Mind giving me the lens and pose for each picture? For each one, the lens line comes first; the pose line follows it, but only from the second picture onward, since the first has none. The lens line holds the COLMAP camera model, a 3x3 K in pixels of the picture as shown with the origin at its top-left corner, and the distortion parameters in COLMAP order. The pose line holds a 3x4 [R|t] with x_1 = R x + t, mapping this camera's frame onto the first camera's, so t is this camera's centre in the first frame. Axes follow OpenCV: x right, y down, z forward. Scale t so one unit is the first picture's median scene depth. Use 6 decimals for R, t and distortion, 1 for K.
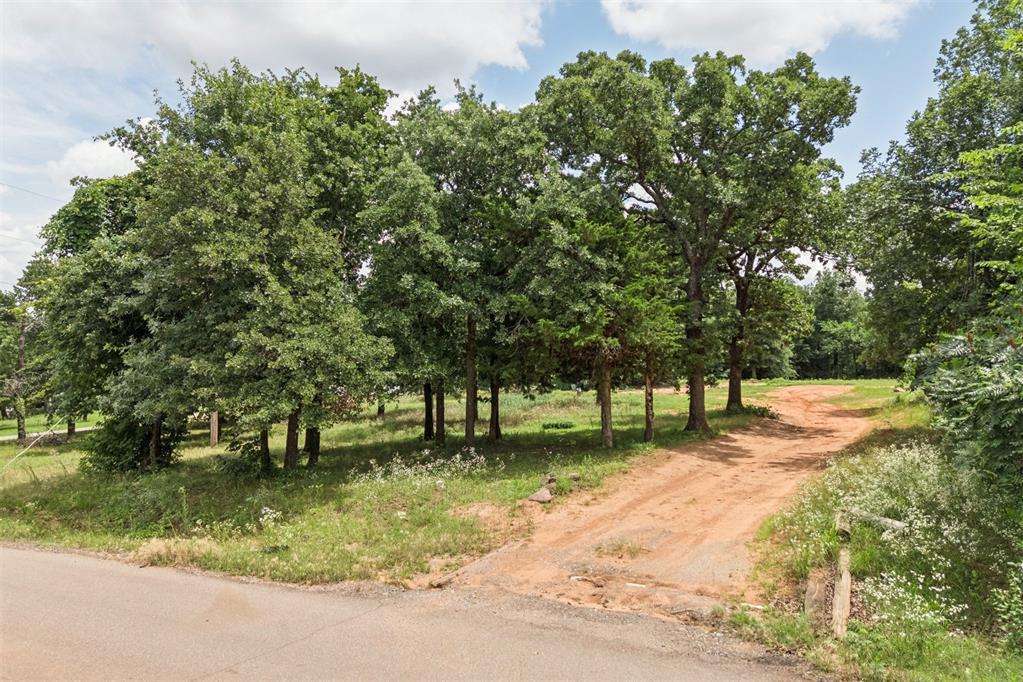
lens RADIAL K [[767.6, 0, 510.5], [0, 767.6, 338.0], [0, 0, 1]] dist [0.071195, -0.061679]
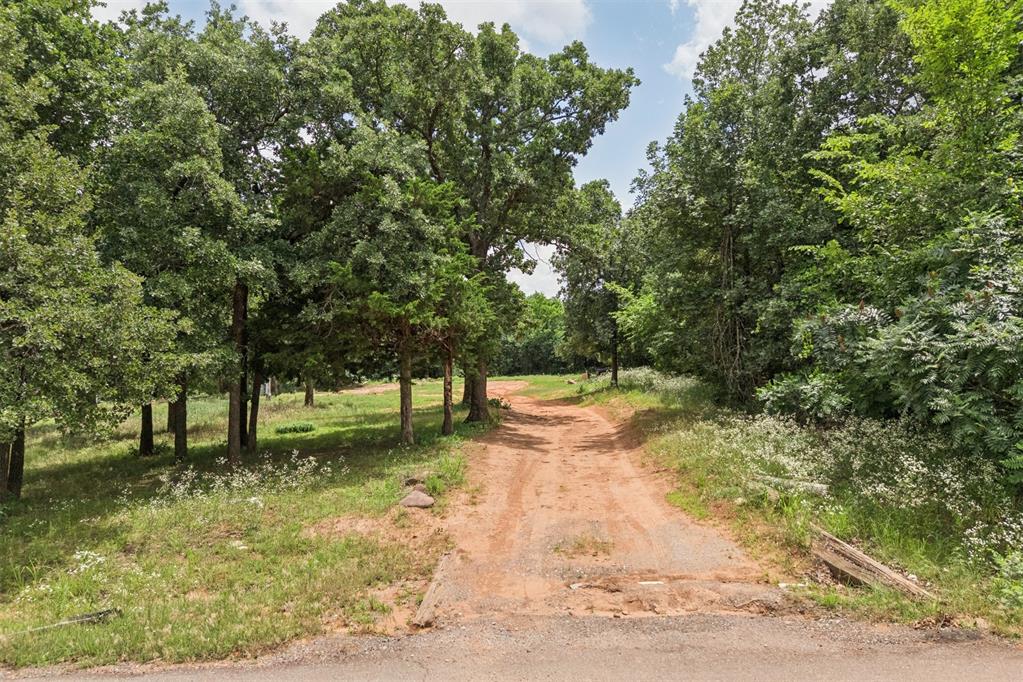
lens RADIAL K [[767.6, 0, 517.3], [0, 767.6, 347.6], [0, 0, 1]] dist [0.071195, -0.061679]
pose [[0.882077, -0.006821, 0.471057, -0.203616], [0.005980, 0.999977, 0.003283, 0.032330], [-0.471068, -0.000079, 0.882097, 0.179913]]
